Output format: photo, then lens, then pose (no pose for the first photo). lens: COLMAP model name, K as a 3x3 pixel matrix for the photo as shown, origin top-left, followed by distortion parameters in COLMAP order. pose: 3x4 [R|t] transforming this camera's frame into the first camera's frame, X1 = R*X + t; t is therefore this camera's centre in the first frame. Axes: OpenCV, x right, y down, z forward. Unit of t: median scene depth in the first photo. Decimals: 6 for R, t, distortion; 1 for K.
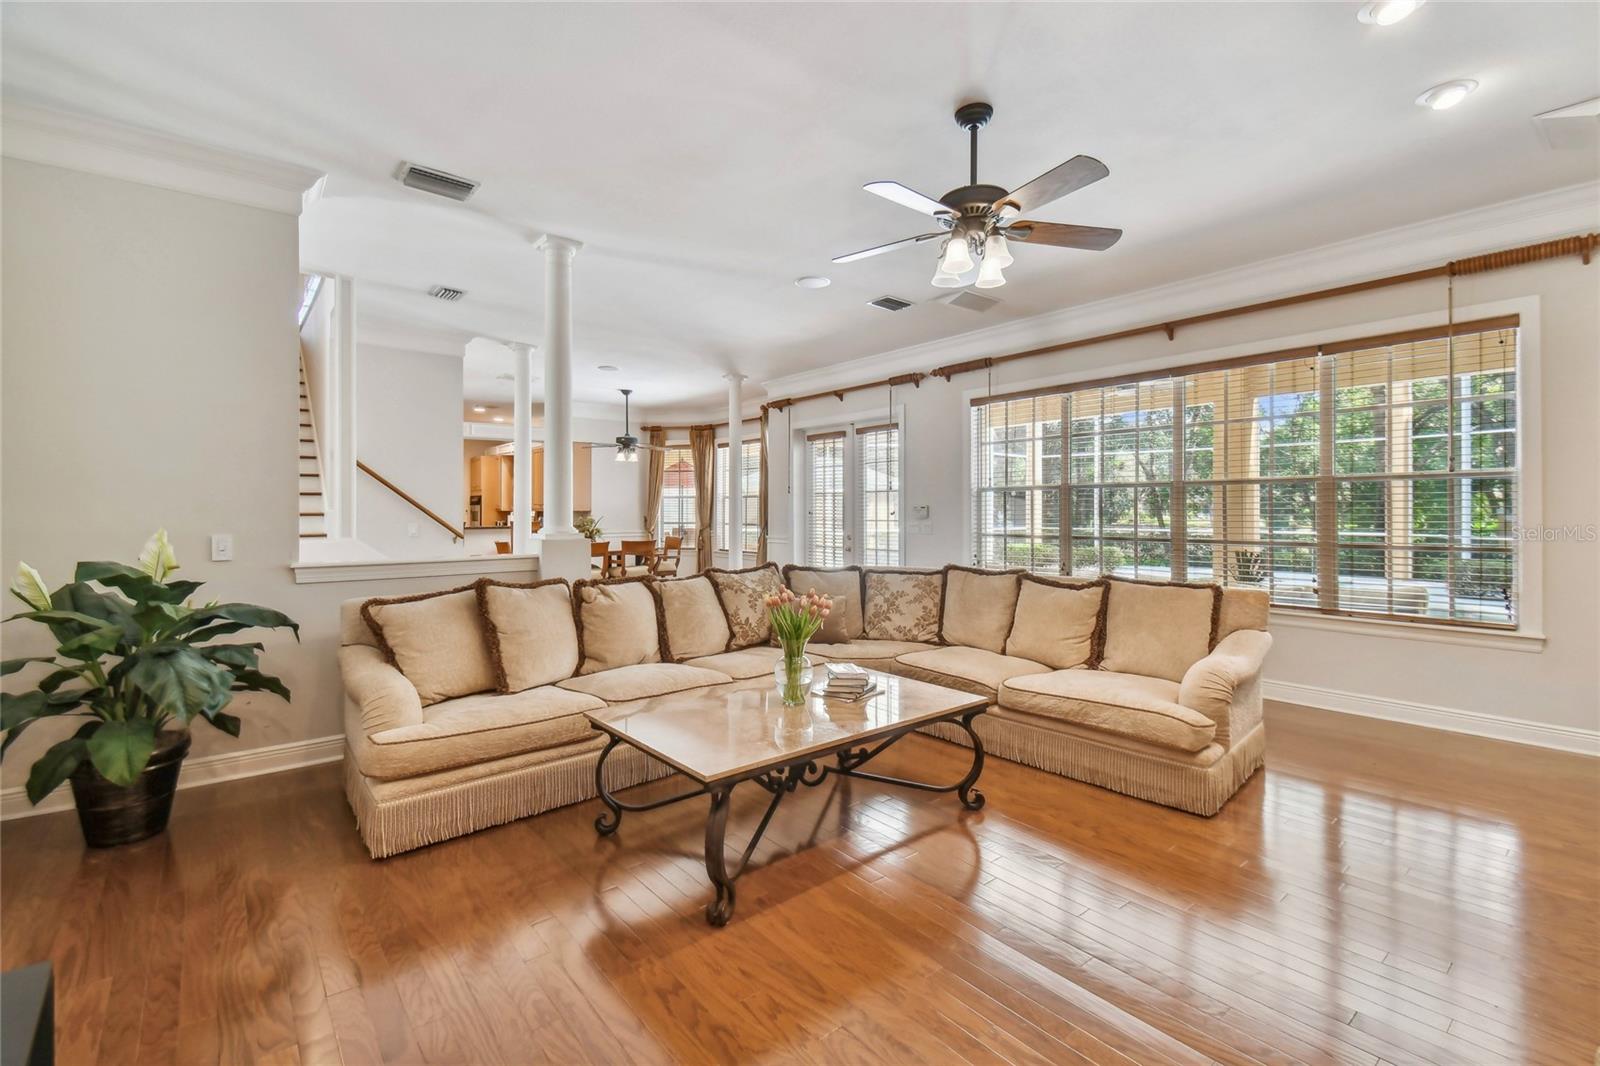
lens RADIAL K [[711.0, 0, 797.2], [0, 711.0, 524.1], [0, 0, 1]] dist [0.033111, -0.016860]
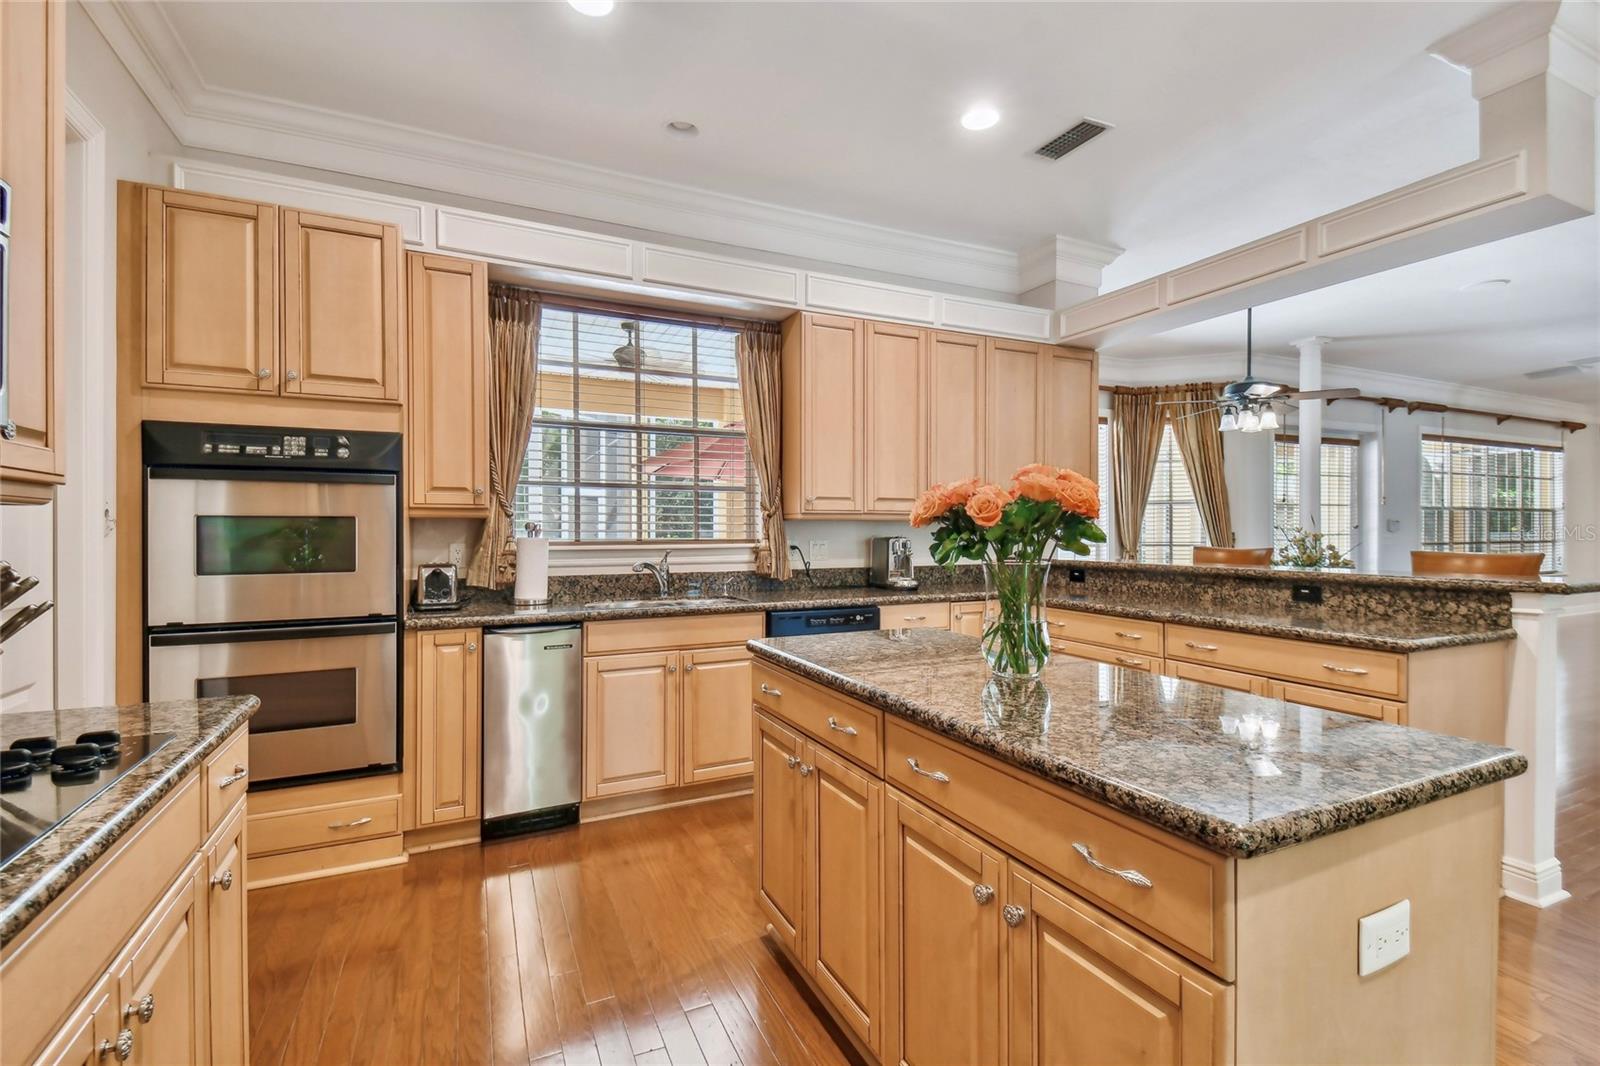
lens RADIAL K [[711.0, 0, 797.2], [0, 711.0, 524.1], [0, 0, 1]] dist [0.033111, -0.016860]
pose [[0.223465, -0.002111, 0.974710, -1.429966], [0.017273, 0.999849, -0.001794, -0.040465], [-0.974559, 0.017237, 0.223468, 2.085610]]
